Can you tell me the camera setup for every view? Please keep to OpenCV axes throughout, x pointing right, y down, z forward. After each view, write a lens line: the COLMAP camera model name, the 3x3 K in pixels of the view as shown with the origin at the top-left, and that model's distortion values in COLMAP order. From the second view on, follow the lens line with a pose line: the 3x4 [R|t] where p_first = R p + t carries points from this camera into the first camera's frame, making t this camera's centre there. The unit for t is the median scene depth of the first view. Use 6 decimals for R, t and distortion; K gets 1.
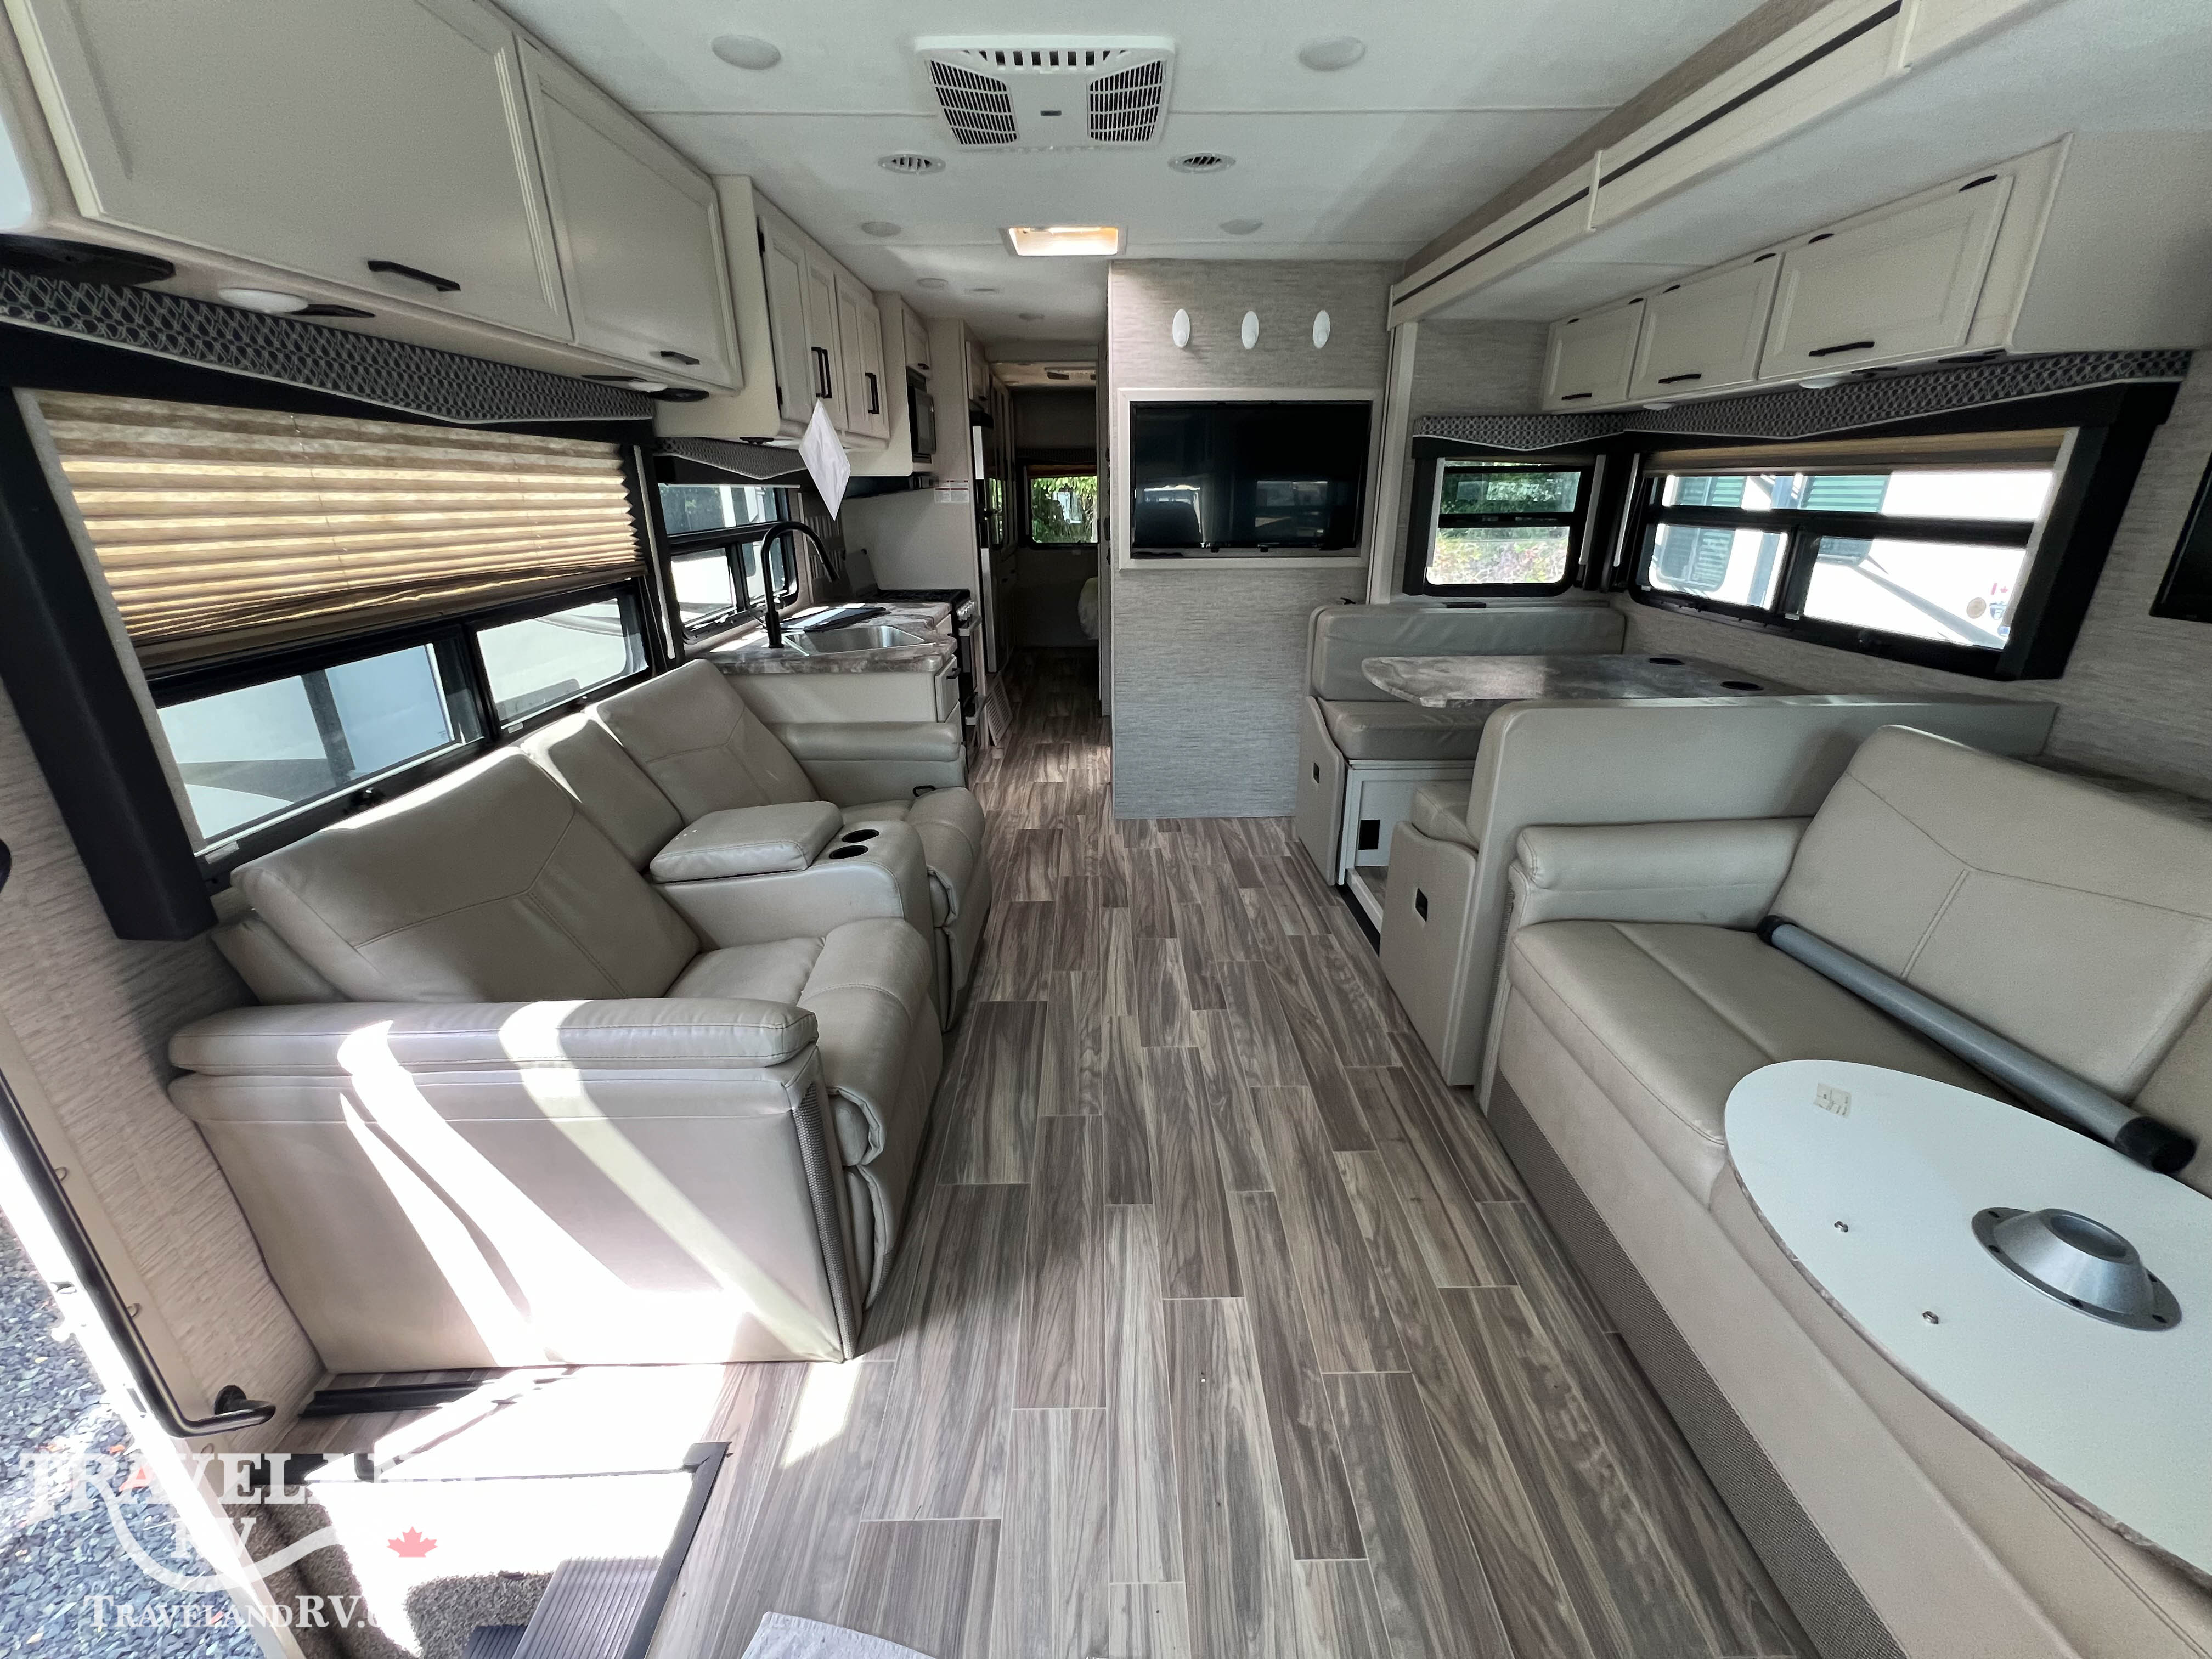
lens RADIAL K [[889.7, 0, 1106.1], [0, 889.7, 827.1], [0, 0, 1]] dist [-0.003582, 0.000800]
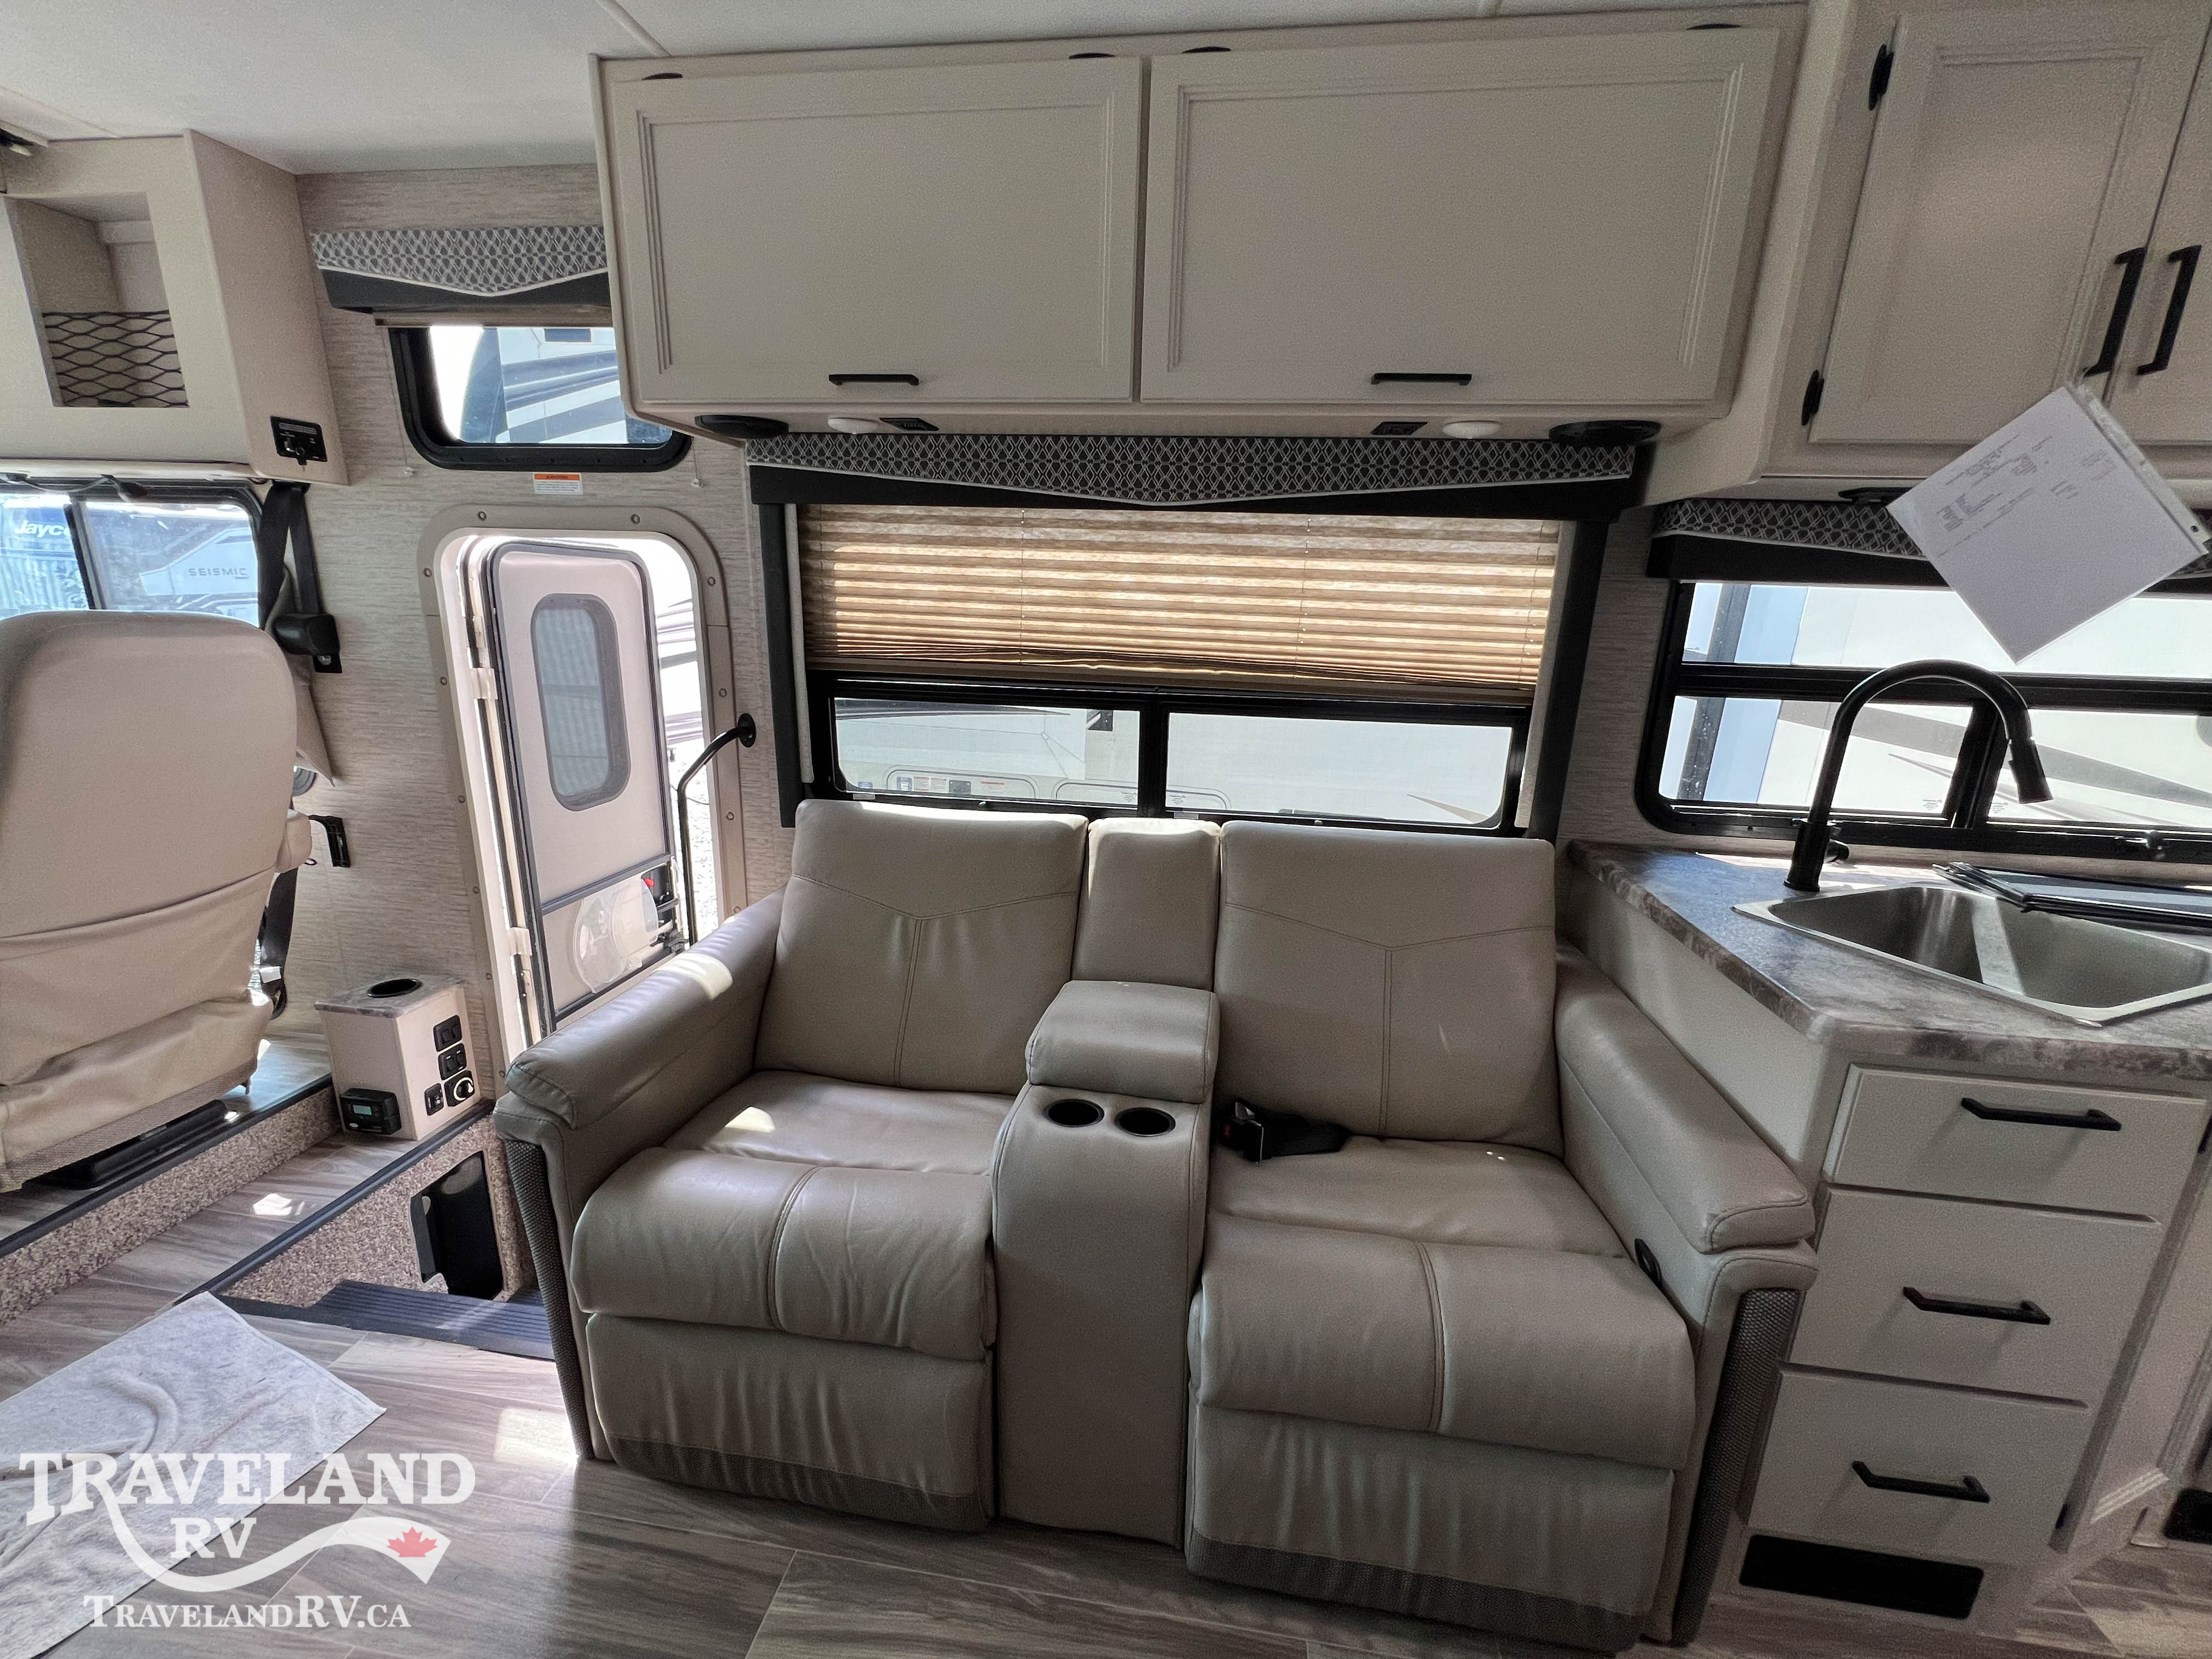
lens RADIAL K [[889.7, 0, 1111.6], [0, 889.7, 829.3], [0, 0, 1]] dist [-0.003582, 0.000800]
pose [[-0.152036, 0.247243, -0.956951, 0.194041], [-0.382464, 0.878062, 0.287625, -0.249718], [0.911376, 0.409729, -0.038936, 0.704333]]
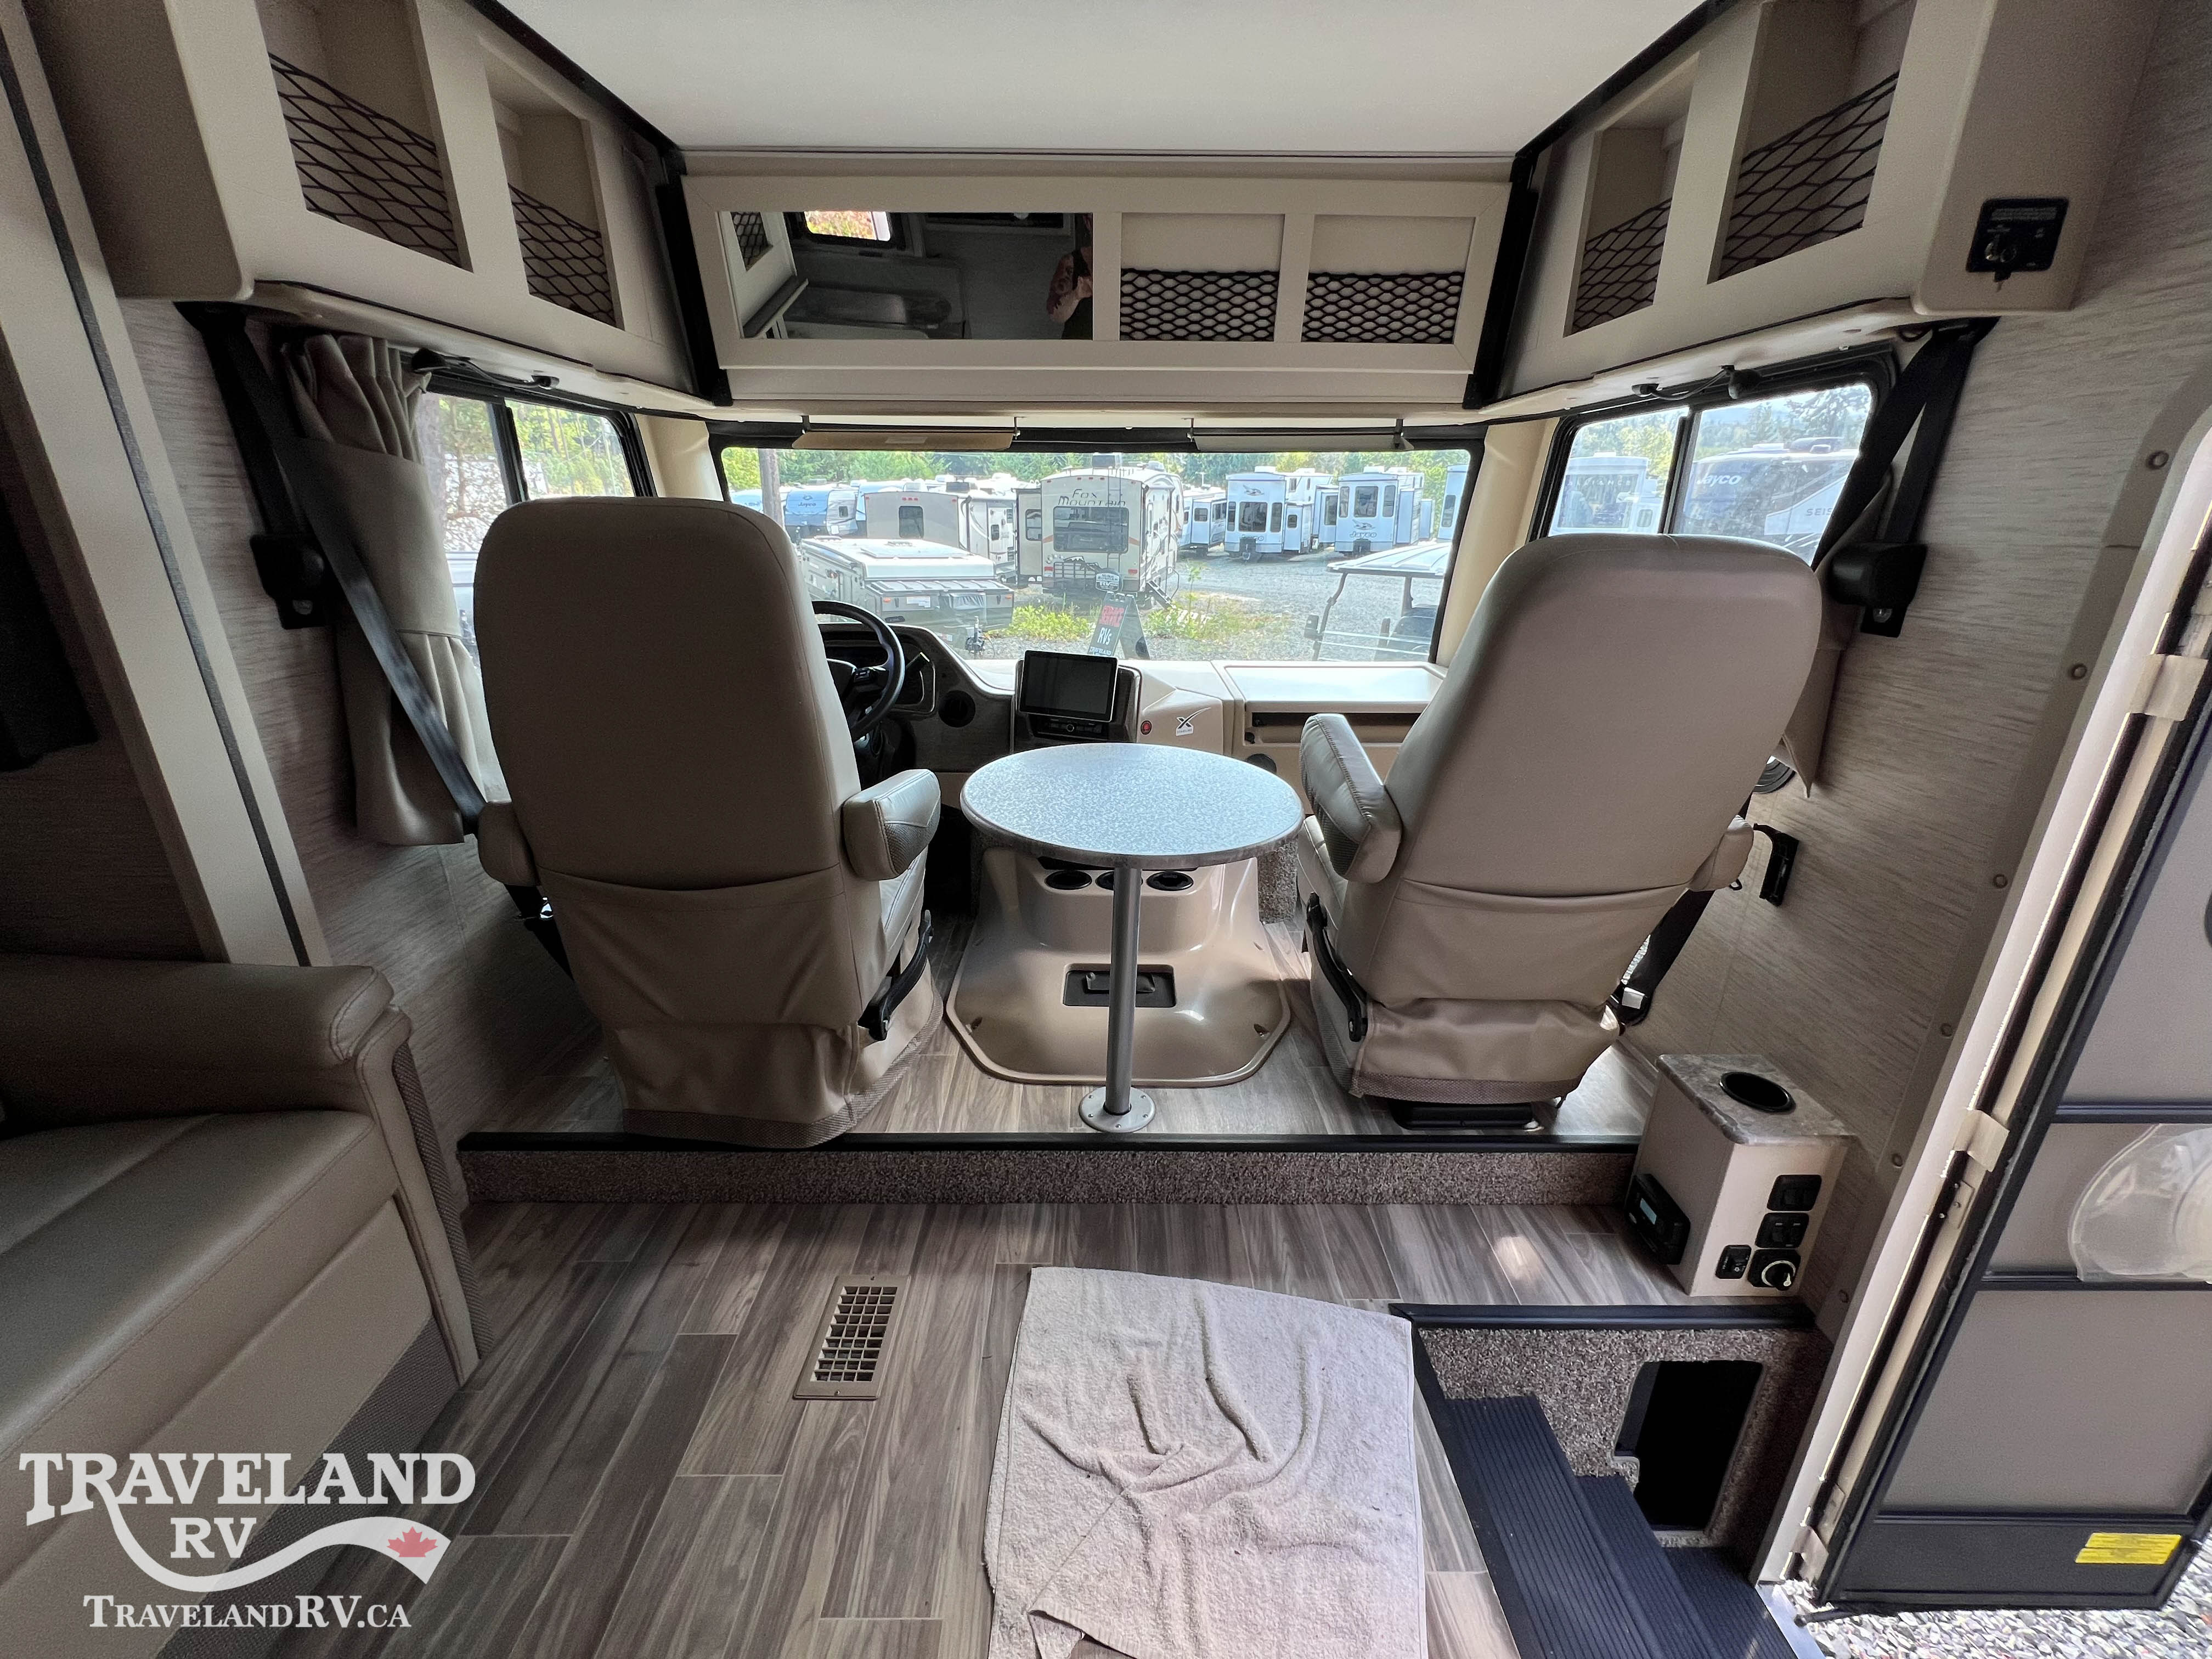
lens RADIAL K [[889.7, 0, 1106.3], [0, 889.7, 827.8], [0, 0, 1]] dist [-0.003582, 0.000800]
pose [[-0.999958, 0.000074, 0.009211, -0.037367], [0.006051, 0.759177, 0.650856, -0.136310], [-0.006945, 0.650884, -0.759146, 0.458494]]
